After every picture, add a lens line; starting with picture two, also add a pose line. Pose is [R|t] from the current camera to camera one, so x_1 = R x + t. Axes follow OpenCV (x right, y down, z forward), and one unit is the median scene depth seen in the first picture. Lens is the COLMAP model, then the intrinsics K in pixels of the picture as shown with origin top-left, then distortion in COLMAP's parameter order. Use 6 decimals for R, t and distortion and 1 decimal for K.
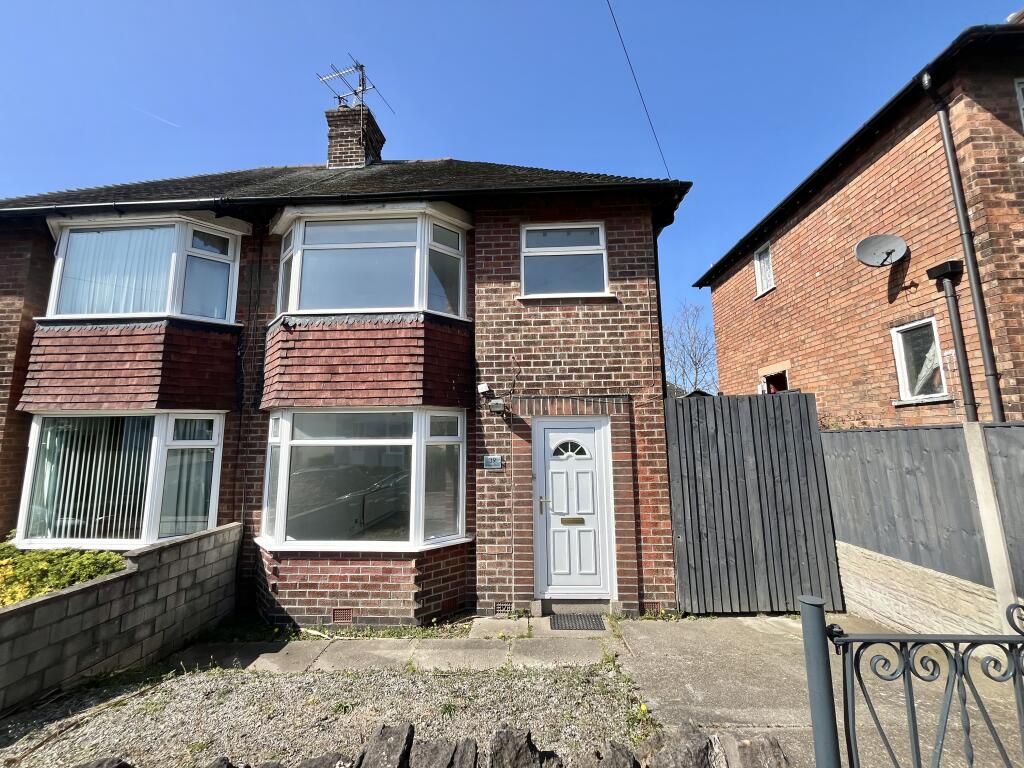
lens RADIAL K [[411.1, 0, 509.1], [0, 411.1, 382.4], [0, 0, 1]] dist [-0.002081, 0.000002]
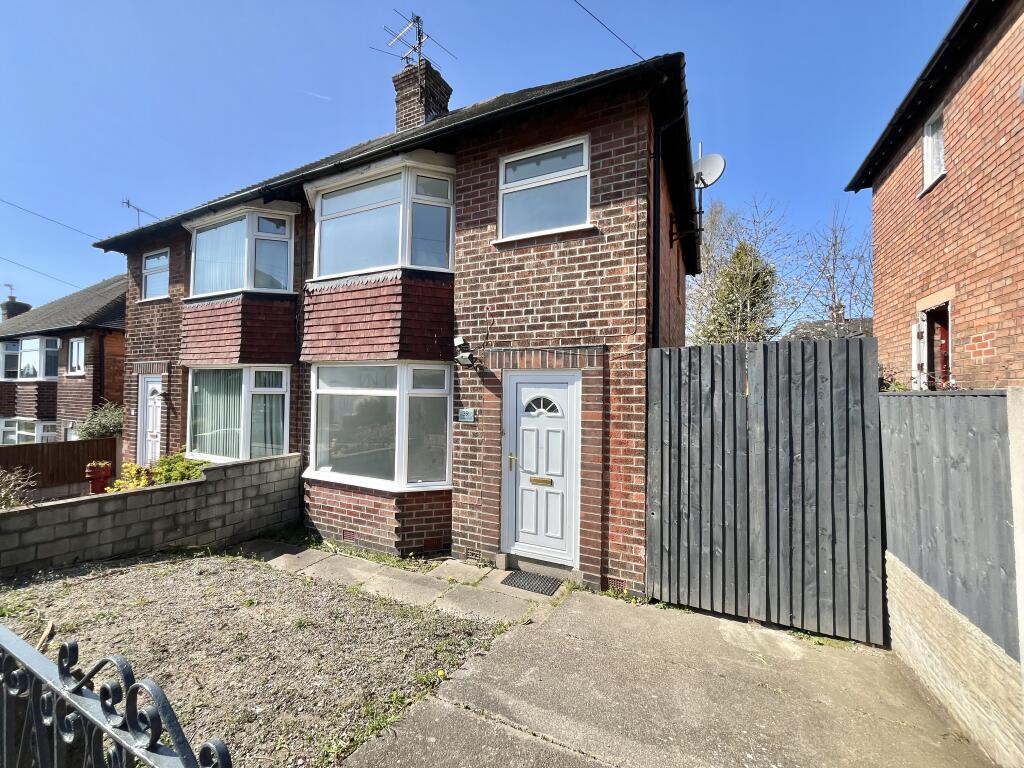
lens RADIAL K [[411.1, 0, 511.1], [0, 411.1, 381.9], [0, 0, 1]] dist [-0.002081, 0.000002]
pose [[0.917148, 0.014752, -0.398273, 0.461388], [0.033048, 0.993058, 0.112886, 0.003459], [0.397174, -0.116695, 0.910294, 0.142905]]
